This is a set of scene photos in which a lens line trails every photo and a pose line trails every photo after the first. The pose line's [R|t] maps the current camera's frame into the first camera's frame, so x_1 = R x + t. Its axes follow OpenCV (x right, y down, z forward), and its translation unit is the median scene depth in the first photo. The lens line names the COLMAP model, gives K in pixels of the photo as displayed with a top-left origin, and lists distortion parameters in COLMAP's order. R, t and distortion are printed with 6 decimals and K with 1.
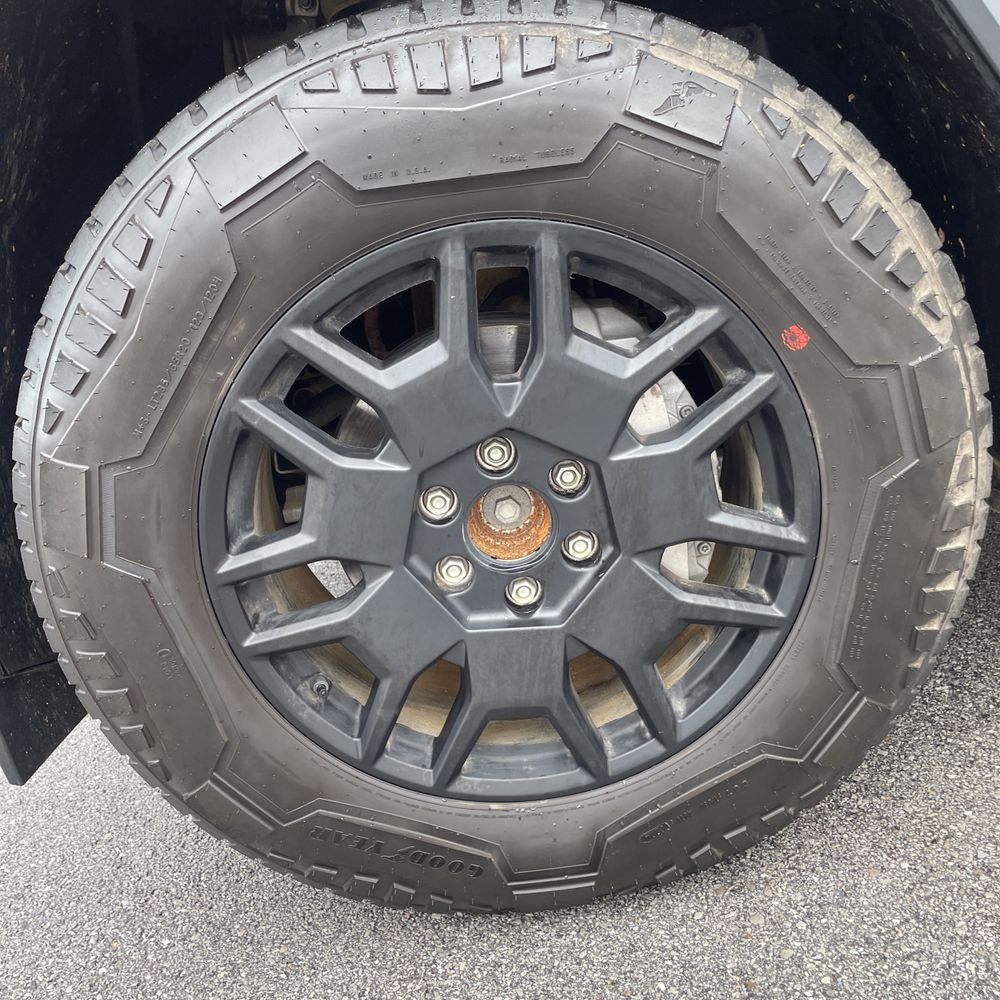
lens RADIAL K [[1021.6, 0, 482.3], [0, 1021.6, 503.8], [0, 0, 1]] dist [0.043378, 0.000000]
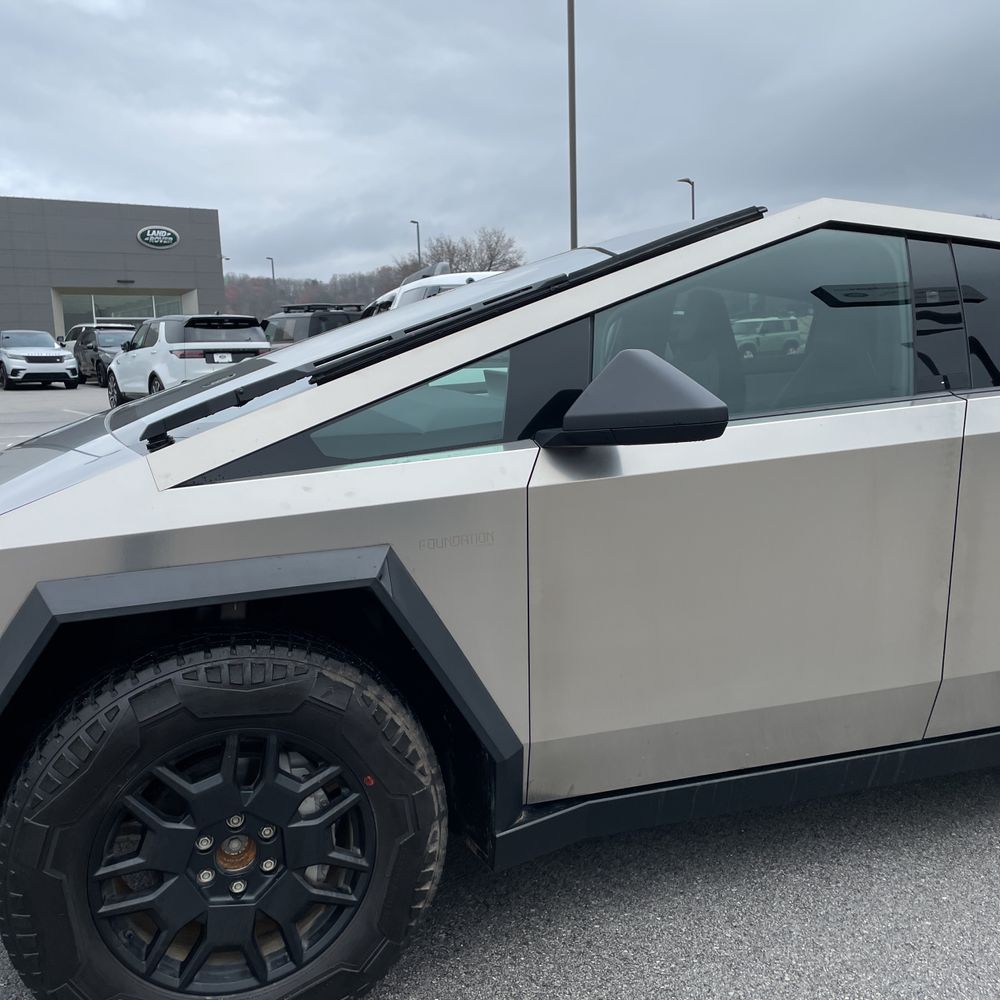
lens RADIAL K [[1021.6, 0, 491.2], [0, 1021.6, 500.2], [0, 0, 1]] dist [0.043378, 0.000000]
pose [[0.941442, 0.139560, 0.306937, -0.237866], [-0.068898, 0.970736, -0.230055, -0.239870], [-0.330061, 0.195436, 0.923506, -1.329561]]
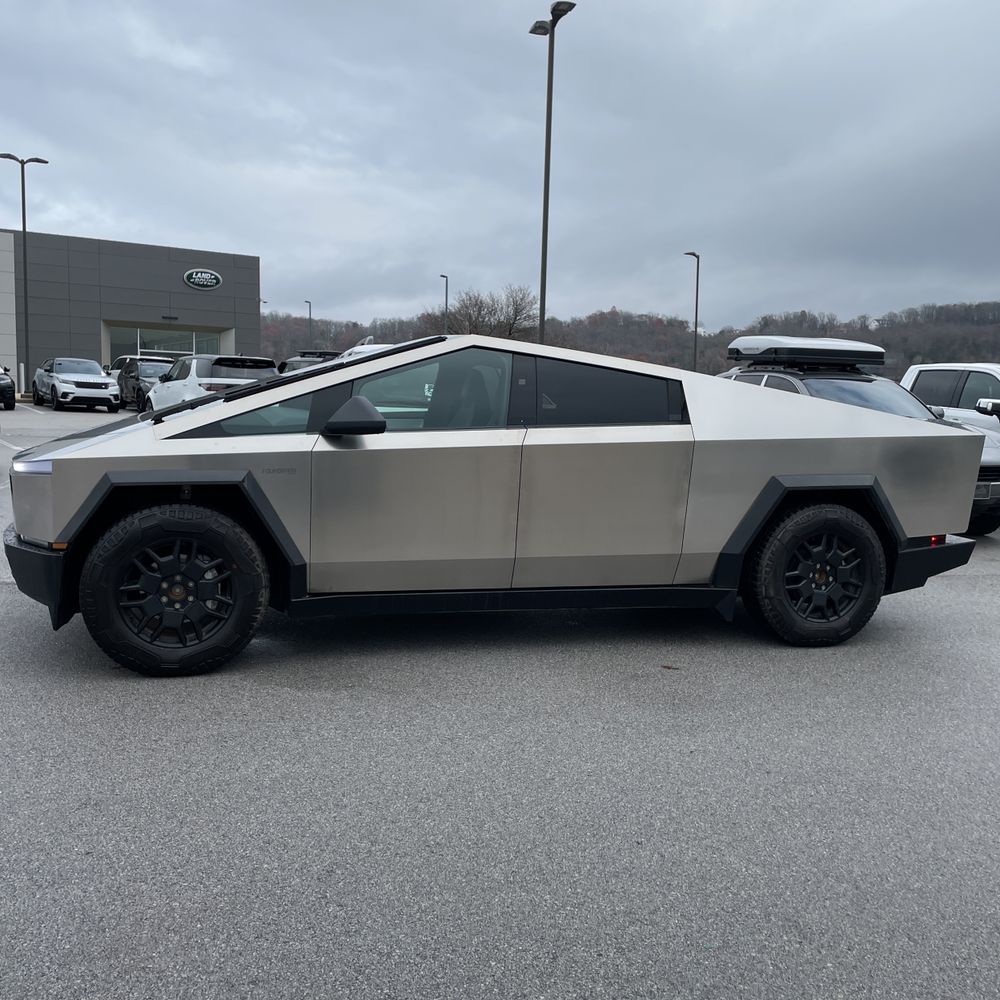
lens RADIAL K [[1021.6, 0, 503.0], [0, 1021.6, 496.3], [0, 0, 1]] dist [0.043378, 0.000000]
pose [[0.936153, 0.209346, 0.282474, -0.000898], [-0.129044, 0.951926, -0.277821, 0.804008], [-0.327055, 0.223632, 0.918163, -4.506394]]
